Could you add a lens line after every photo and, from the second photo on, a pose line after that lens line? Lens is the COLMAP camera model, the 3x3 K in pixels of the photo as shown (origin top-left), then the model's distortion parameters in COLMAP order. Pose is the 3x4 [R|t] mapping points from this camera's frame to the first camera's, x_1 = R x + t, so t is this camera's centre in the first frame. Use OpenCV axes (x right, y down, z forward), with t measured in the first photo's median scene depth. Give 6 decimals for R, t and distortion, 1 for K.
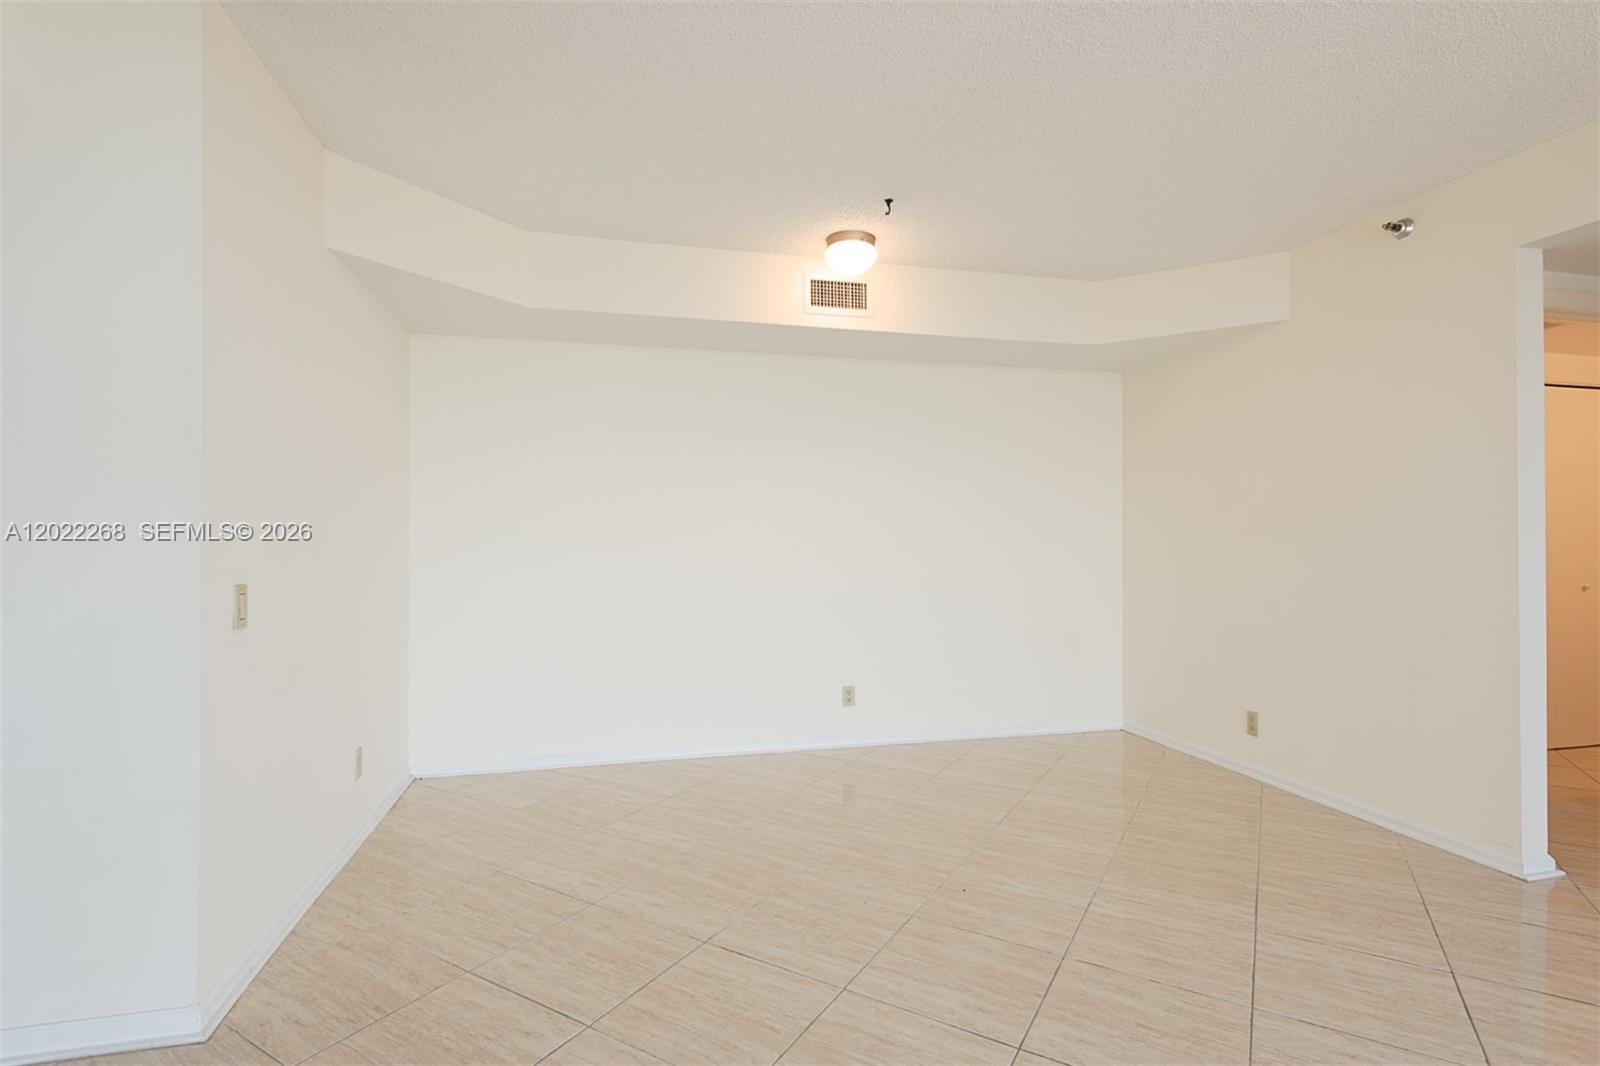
lens RADIAL K [[796.7, 0, 800.0], [0, 796.7, 533.0], [0, 0, 1]] dist [0.009180, 0.000284]
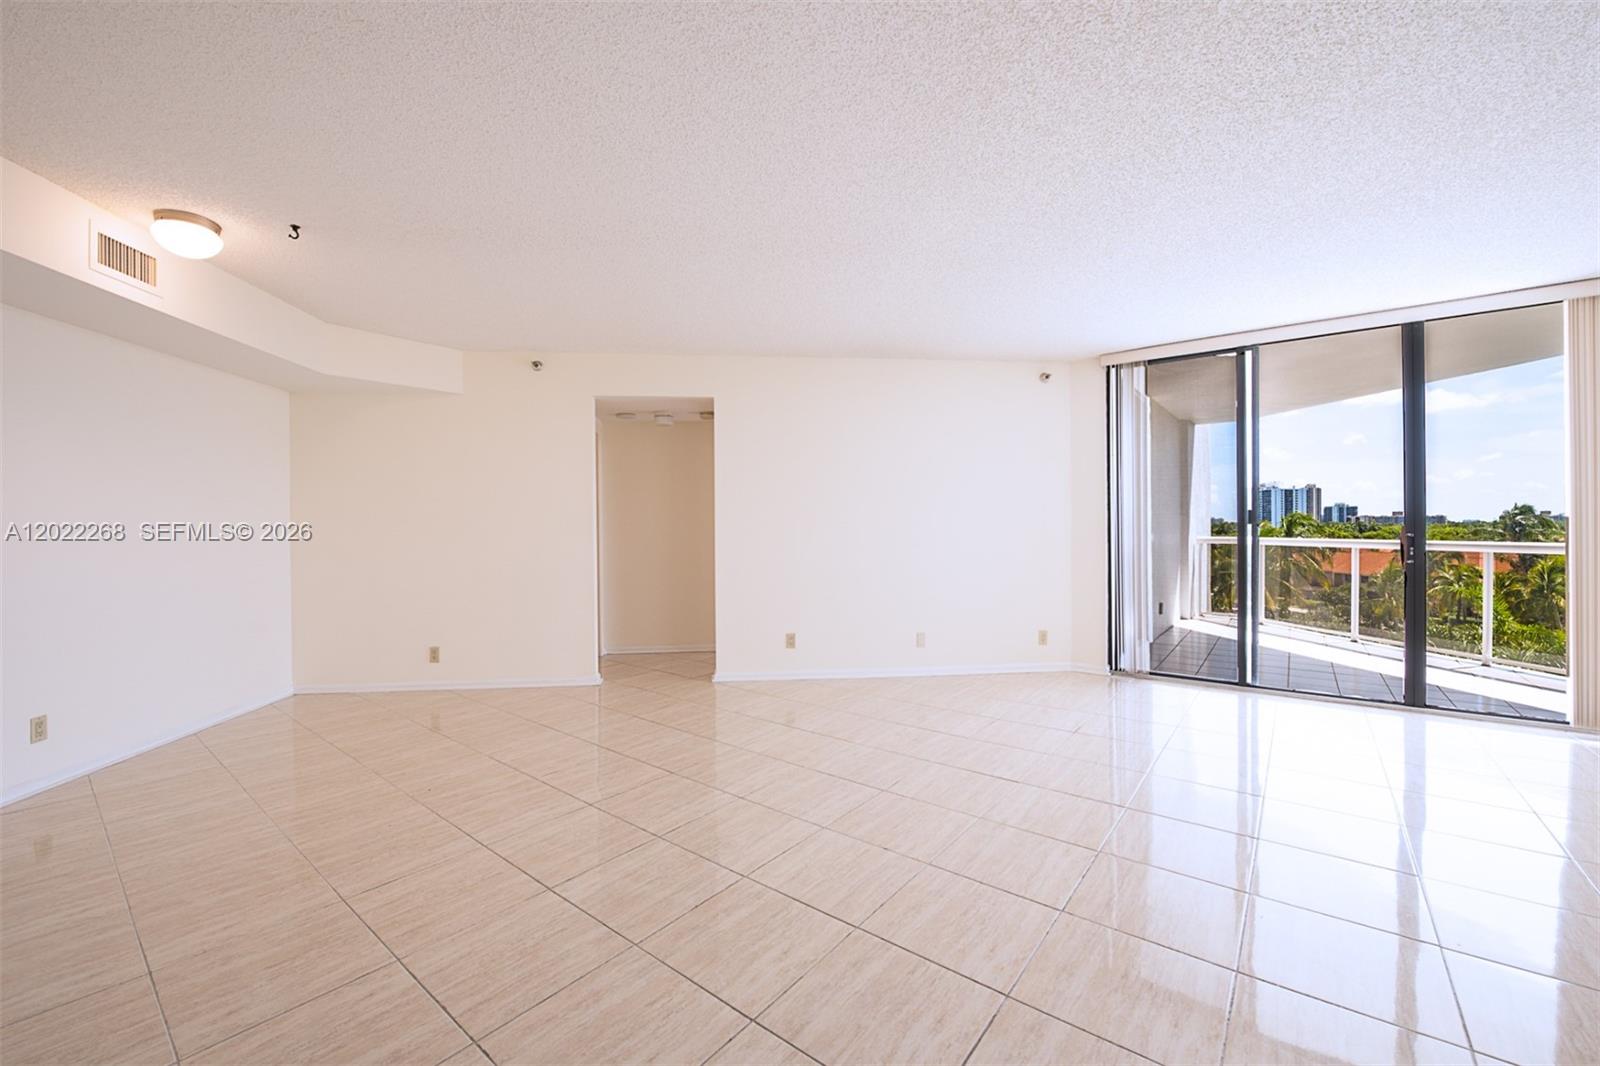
lens RADIAL K [[617.6, 0, 830.1], [0, 617.6, 529.2], [0, 0, 1]] dist [-0.001627, -0.000229]
pose [[0.097937, -0.003114, 0.995188, -0.661232], [0.001470, 0.999994, 0.002985, -0.000527], [-0.995192, 0.001171, 0.097941, 0.182857]]
